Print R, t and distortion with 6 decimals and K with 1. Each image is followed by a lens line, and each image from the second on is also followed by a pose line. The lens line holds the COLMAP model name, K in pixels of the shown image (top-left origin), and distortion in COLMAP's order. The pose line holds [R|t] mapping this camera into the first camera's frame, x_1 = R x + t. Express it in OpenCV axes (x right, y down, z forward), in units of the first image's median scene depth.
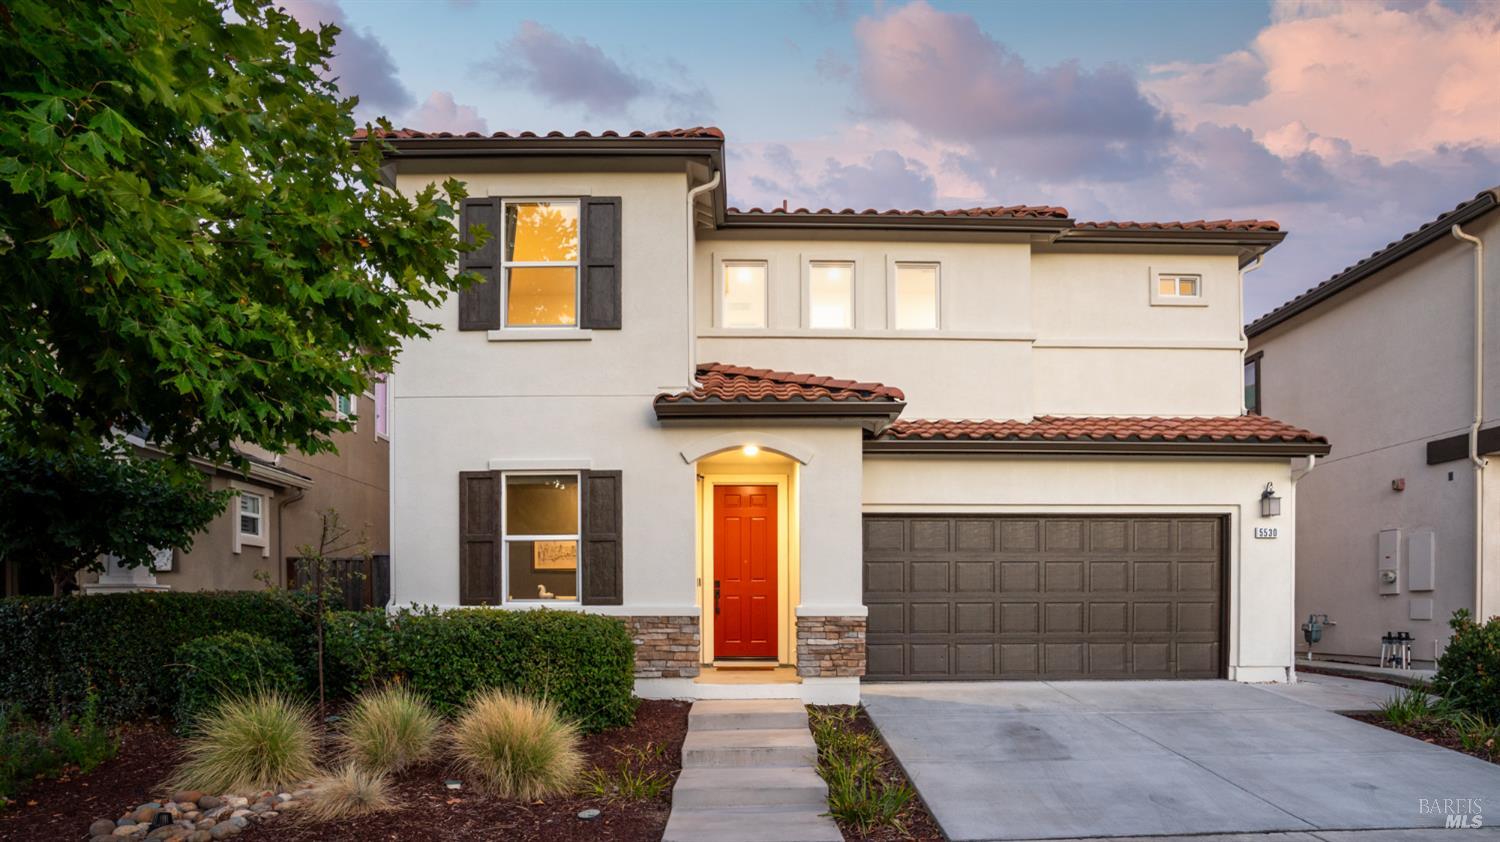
lens RADIAL K [[711.9, 0, 750.2], [0, 711.9, 467.3], [0, 0, 1]] dist [-0.032395, -0.000021]
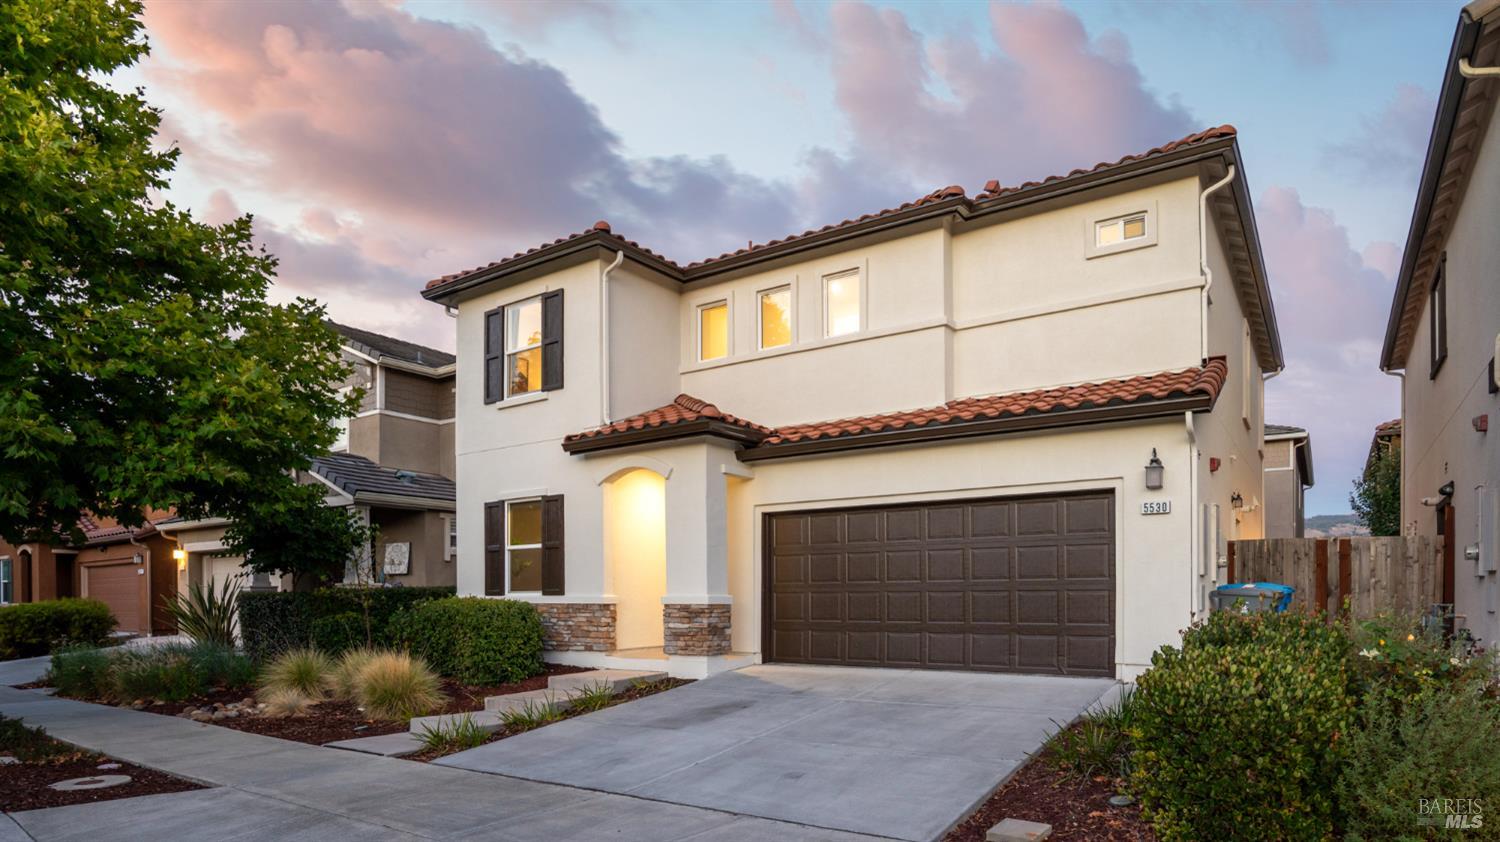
lens RADIAL K [[687.2, 0, 749.1], [0, 687.2, 448.9], [0, 0, 1]] dist [-0.054816, 0.019579]
pose [[0.873095, -0.106969, -0.475672, 0.718858], [0.096757, 0.994245, -0.045988, 0.012210], [0.477853, -0.005872, 0.878420, 0.037810]]
